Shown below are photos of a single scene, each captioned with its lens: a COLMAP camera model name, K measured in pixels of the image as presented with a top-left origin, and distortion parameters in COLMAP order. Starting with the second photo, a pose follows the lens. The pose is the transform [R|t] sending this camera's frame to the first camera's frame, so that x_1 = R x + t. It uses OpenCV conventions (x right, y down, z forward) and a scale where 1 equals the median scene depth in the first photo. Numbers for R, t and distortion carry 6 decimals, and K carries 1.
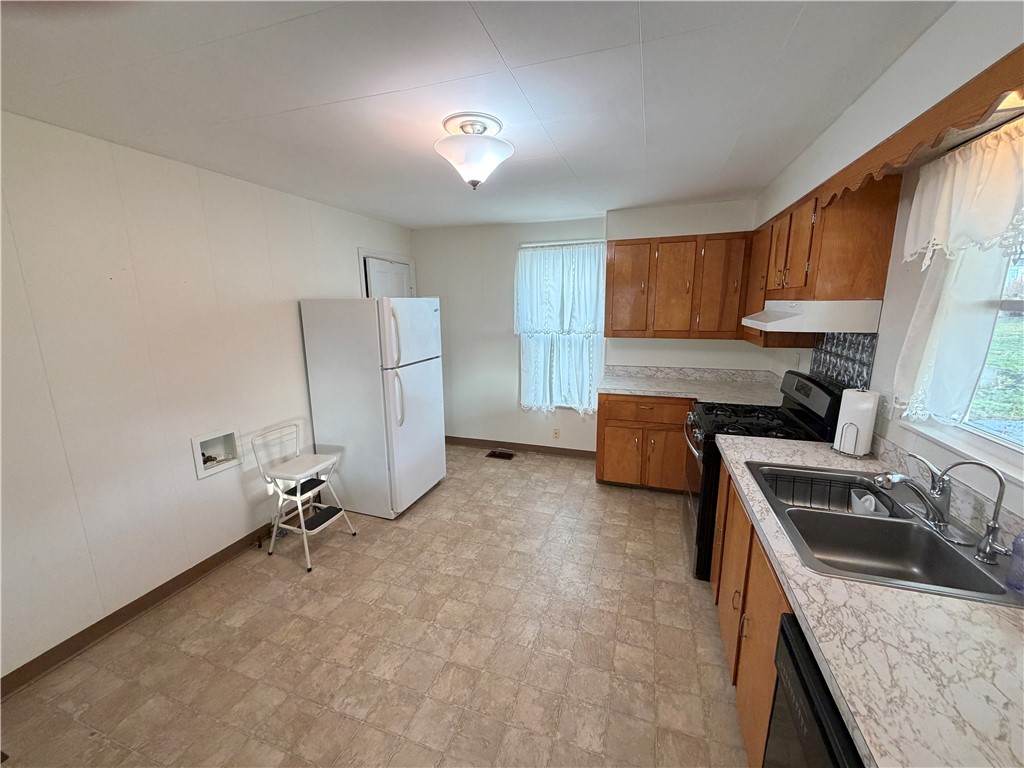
lens RADIAL K [[407.6, 0, 517.1], [0, 407.6, 388.1], [0, 0, 1]] dist [-0.000571, 0.000108]
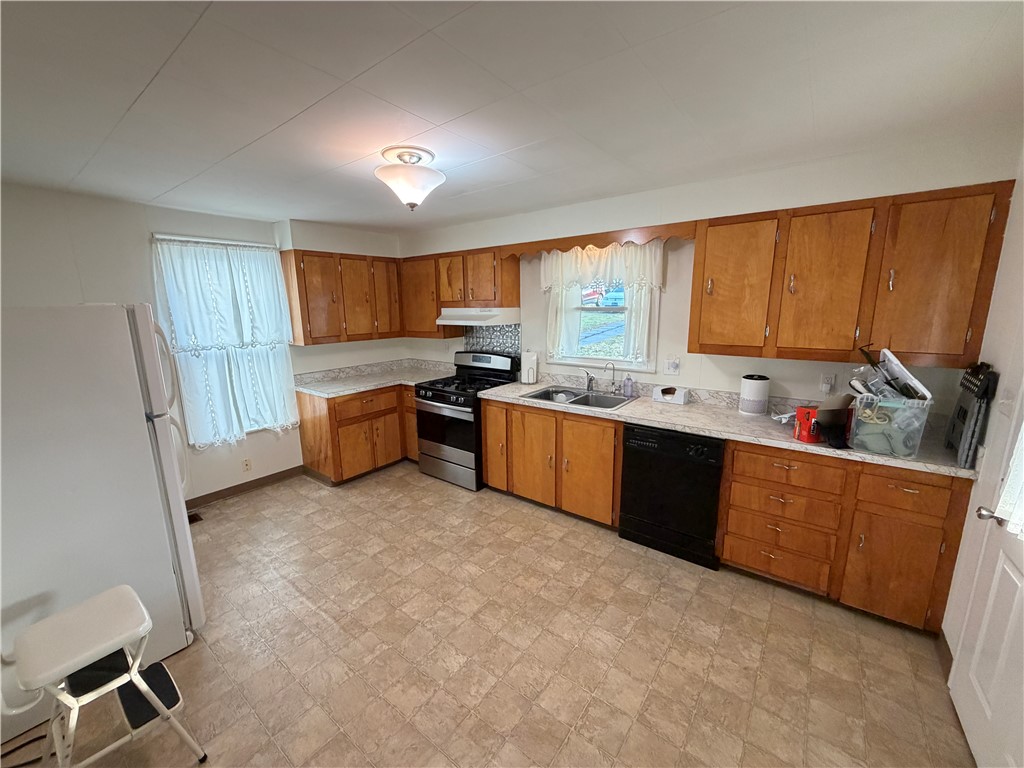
lens RADIAL K [[407.6, 0, 502.7], [0, 407.6, 390.1], [0, 0, 1]] dist [-0.000571, 0.000108]
pose [[0.330239, -0.187072, 0.925173, -0.610125], [0.204187, 0.971113, 0.123477, -0.046233], [-0.921547, 0.148131, 0.358897, 0.225547]]
